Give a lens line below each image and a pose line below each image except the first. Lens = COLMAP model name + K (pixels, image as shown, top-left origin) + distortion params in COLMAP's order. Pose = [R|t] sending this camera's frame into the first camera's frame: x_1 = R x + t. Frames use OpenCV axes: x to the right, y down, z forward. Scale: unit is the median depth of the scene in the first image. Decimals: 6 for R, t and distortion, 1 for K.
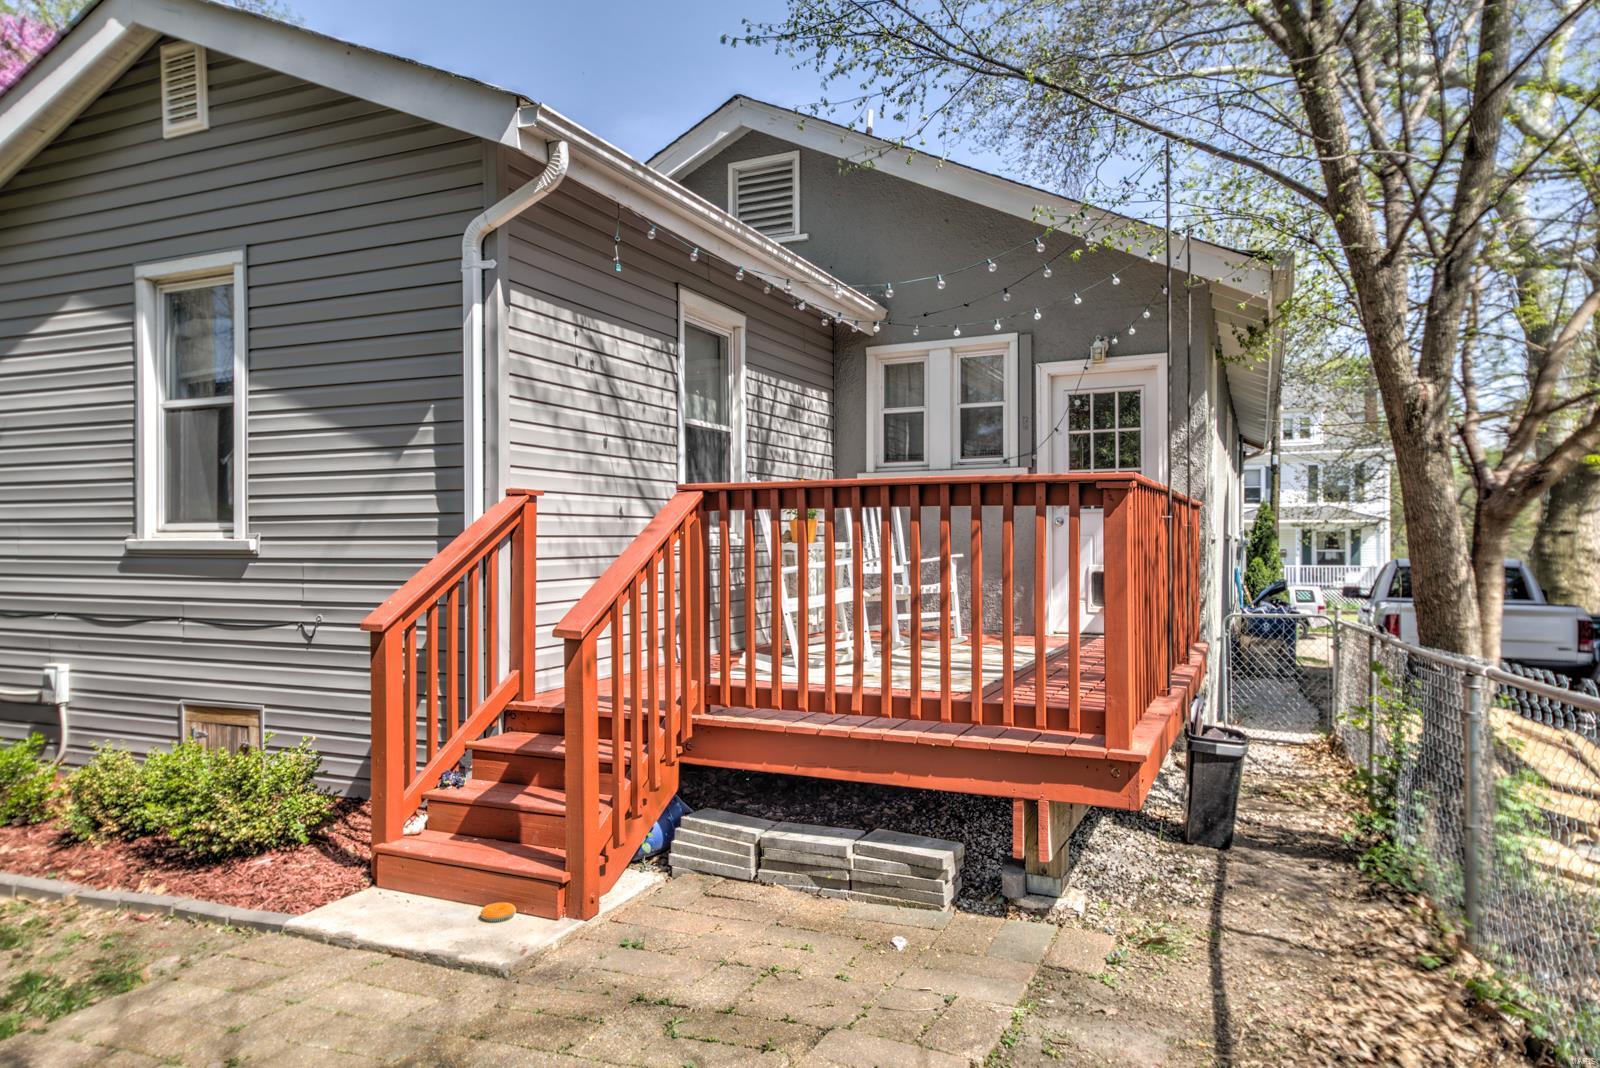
lens RADIAL K [[1052.0, 0, 800.0], [0, 1052.0, 534.0], [0, 0, 1]] dist [-0.001668, 0.040004]
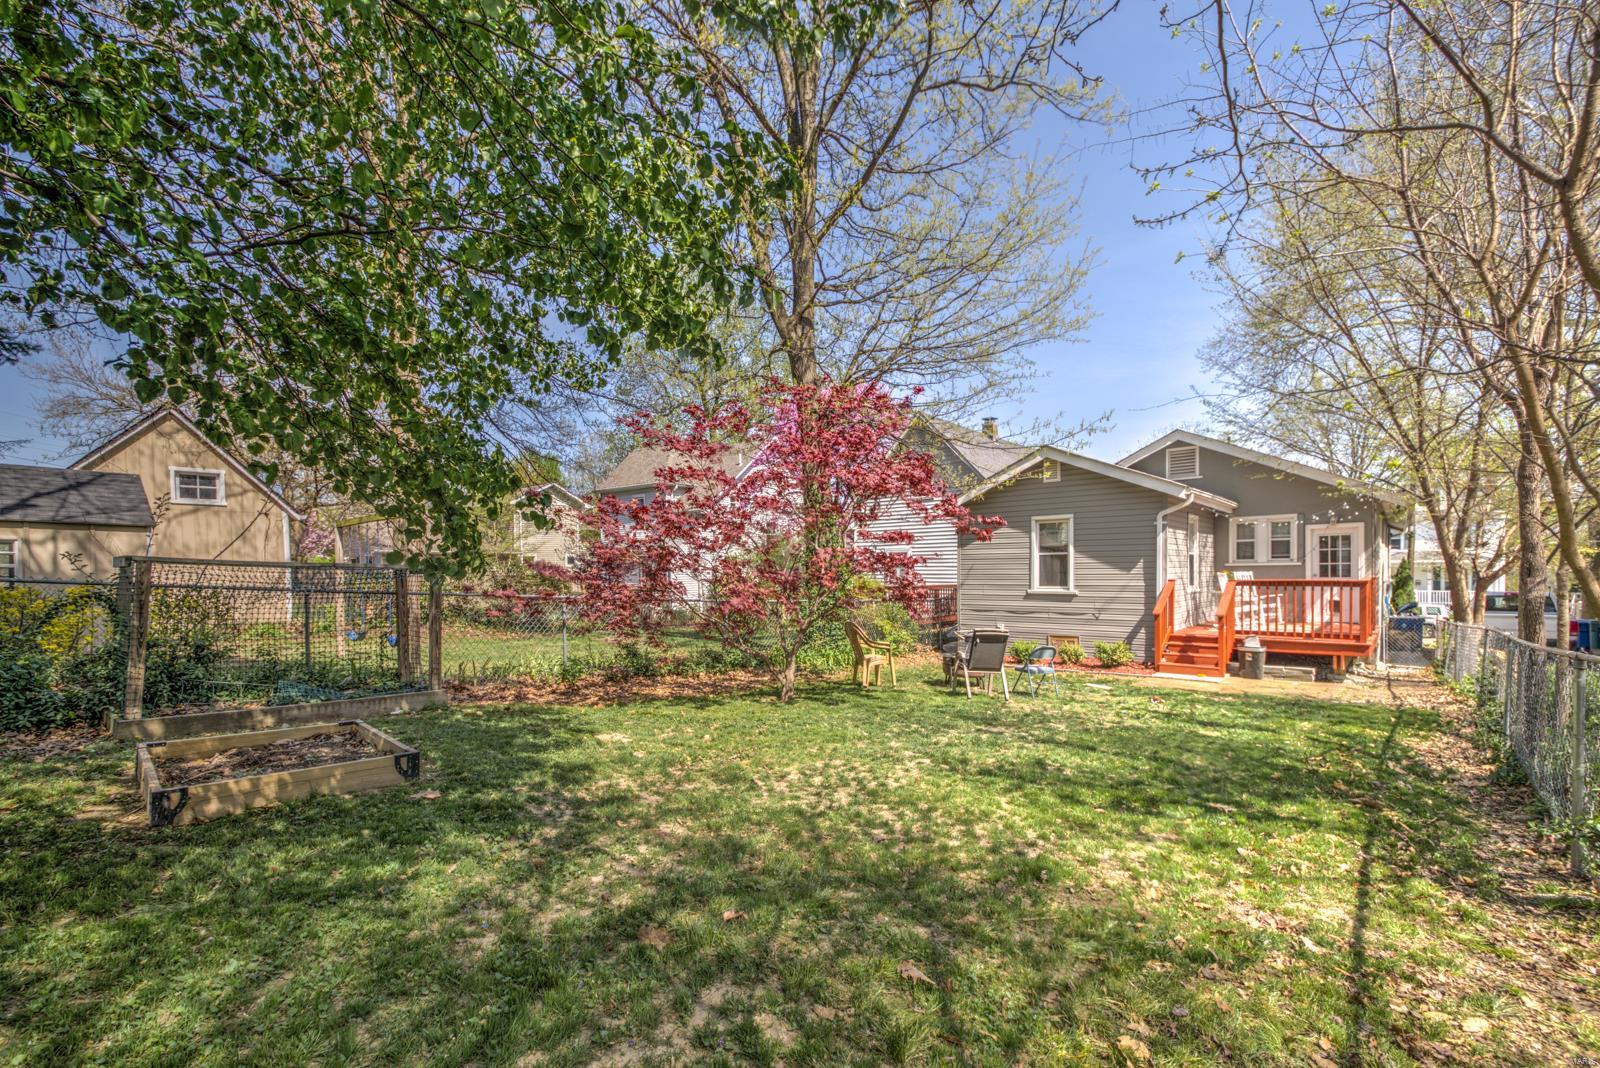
lens RADIAL K [[678.1, 0, 777.4], [0, 678.1, 579.3], [0, 0, 1]] dist [-0.023813, -0.000379]
pose [[0.942544, -0.003214, -0.334067, -0.669315], [0.009454, 0.999810, 0.017054, -0.082256], [0.333949, -0.019233, 0.942395, -1.509614]]
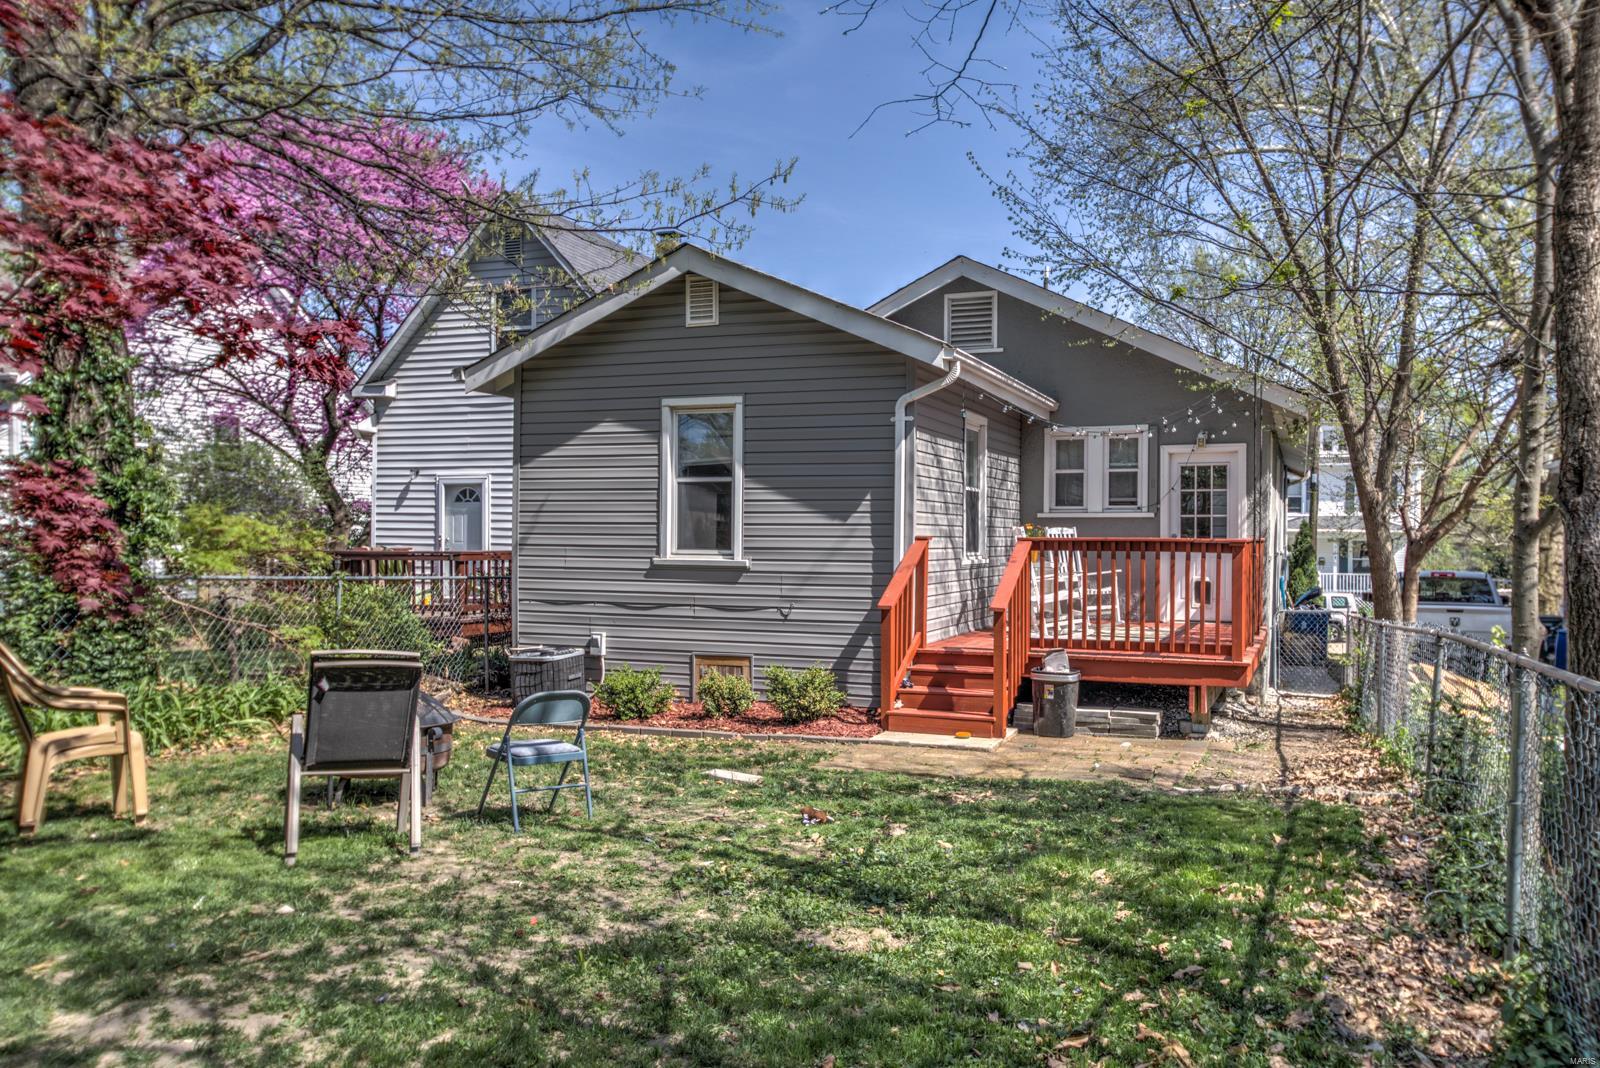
lens RADIAL K [[1177.6, 0, 901.5], [0, 1177.6, 538.0], [0, 0, 1]] dist [0.002320, 0.002124]
pose [[0.996344, 0.010147, 0.084827, -0.398740], [-0.010558, 0.999935, 0.004396, -0.040376], [-0.084777, -0.005275, 0.996386, -0.916241]]
